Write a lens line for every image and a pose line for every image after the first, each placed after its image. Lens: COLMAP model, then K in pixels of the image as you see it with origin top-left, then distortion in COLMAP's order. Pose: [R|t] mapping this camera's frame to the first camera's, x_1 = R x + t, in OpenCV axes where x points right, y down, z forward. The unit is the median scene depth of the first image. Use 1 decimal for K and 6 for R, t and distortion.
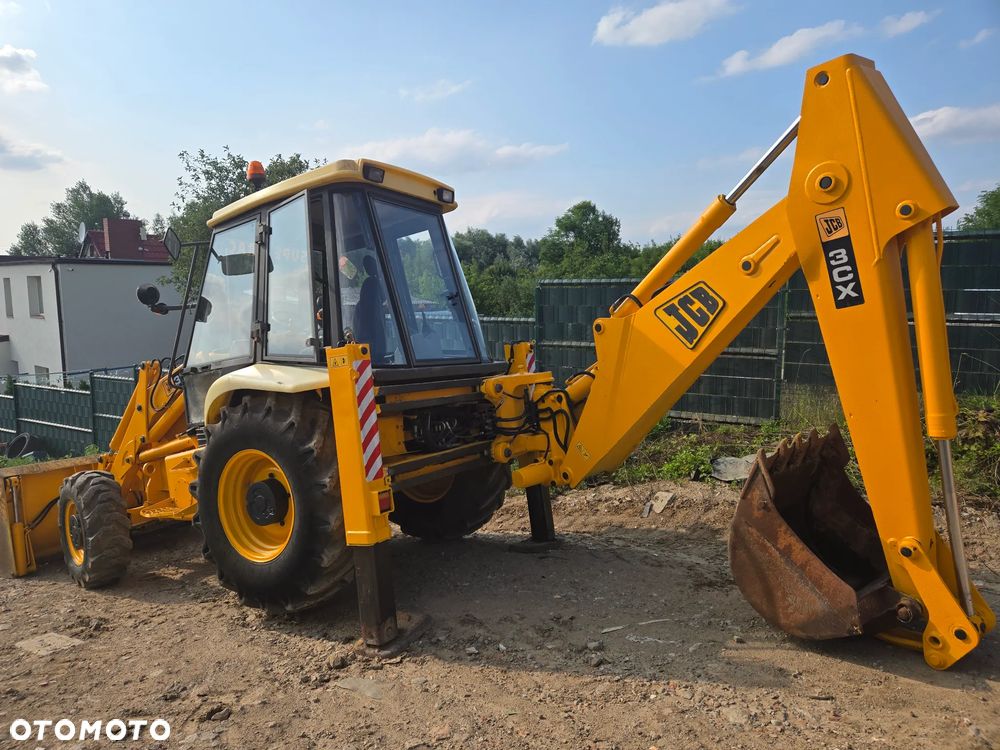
lens RADIAL K [[662.7, 0, 504.2], [0, 662.7, 368.8], [0, 0, 1]] dist [0.067109, -0.069096]
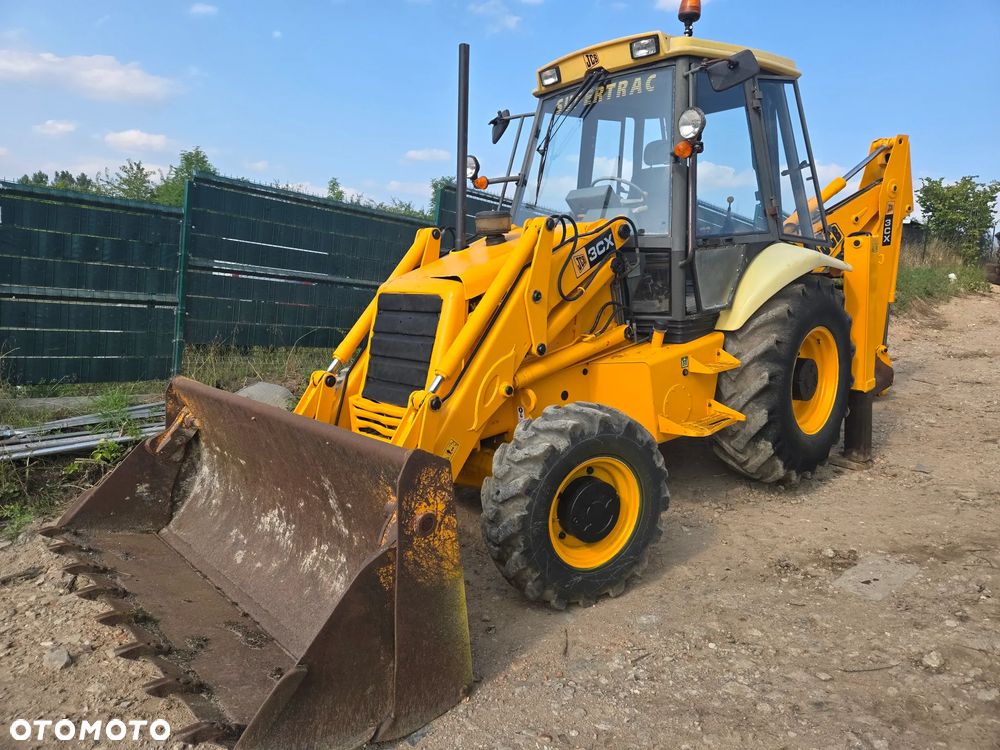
lens RADIAL K [[662.7, 0, 504.2], [0, 662.7, 368.8], [0, 0, 1]] dist [0.067109, -0.069096]
pose [[0.275125, -0.072475, 0.958673, -1.700035], [0.005488, 0.997257, 0.073817, 0.121753], [-0.961393, -0.015048, 0.274768, 1.341506]]
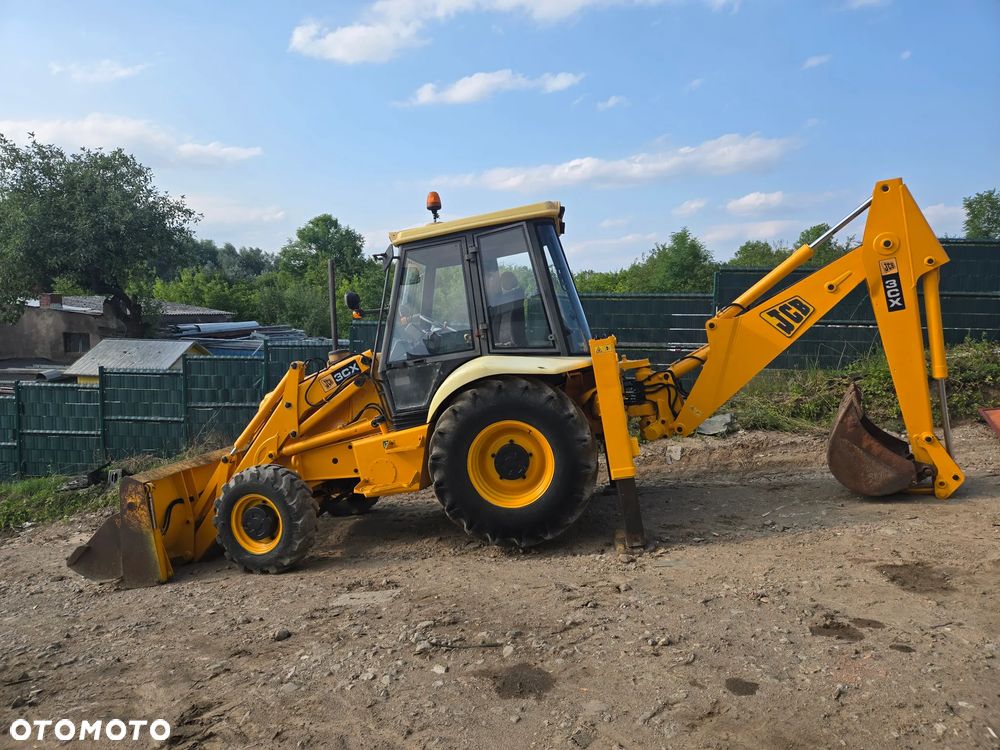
lens RADIAL K [[657.1, 0, 504.9], [0, 657.1, 370.9], [0, 0, 1]] dist [0.075240, -0.075861]
pose [[0.902292, -0.029856, 0.430091, -1.047611], [0.037162, 0.999272, -0.008597, 0.040296], [-0.429521, 0.023740, 0.902745, -0.161476]]
